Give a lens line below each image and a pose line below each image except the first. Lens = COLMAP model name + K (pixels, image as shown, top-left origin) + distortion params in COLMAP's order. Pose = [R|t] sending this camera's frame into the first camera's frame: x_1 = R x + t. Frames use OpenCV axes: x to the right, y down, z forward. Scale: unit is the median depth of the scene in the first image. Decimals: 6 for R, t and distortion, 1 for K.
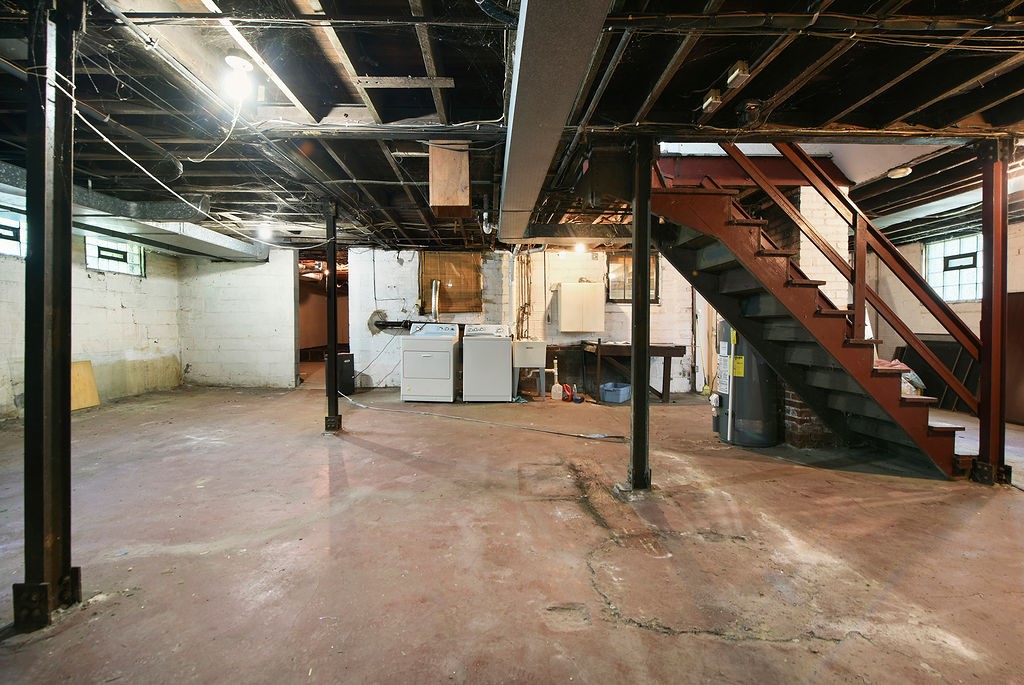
lens RADIAL K [[435.7, 0, 511.9], [0, 435.7, 333.7], [0, 0, 1]] dist [-0.000104, 0.000067]
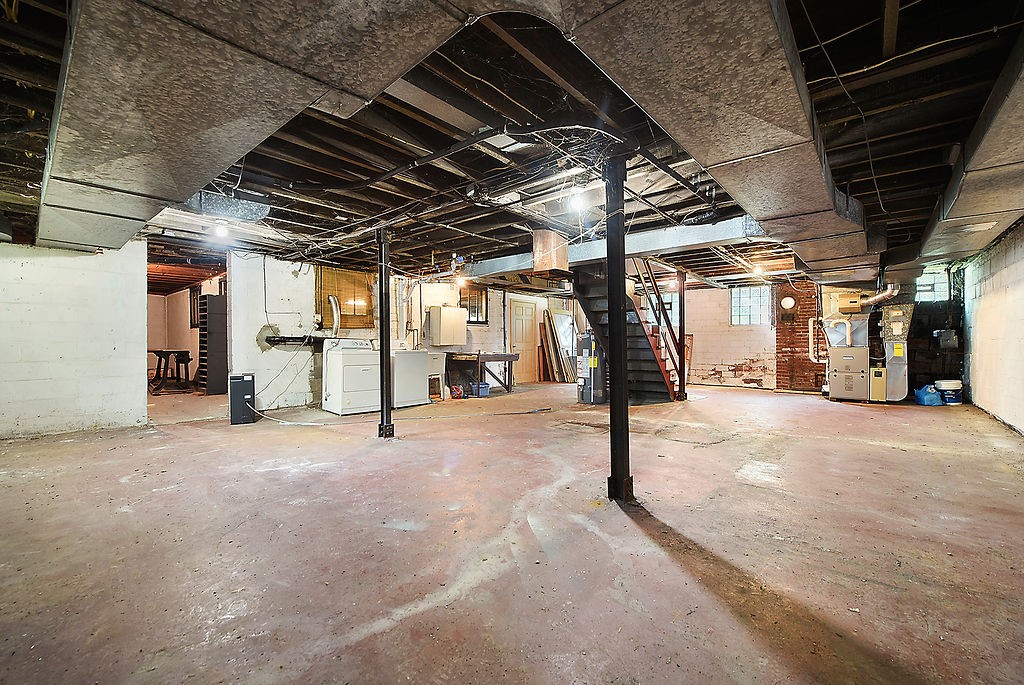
lens RADIAL K [[415.9, 0, 526.4], [0, 415.9, 349.1], [0, 0, 1]] dist [-0.000191, -0.000036]
pose [[0.652676, -0.019567, 0.757385, -0.618469], [0.016092, 0.999799, 0.011962, -0.004079], [-0.757467, 0.004380, 0.652859, 0.032654]]
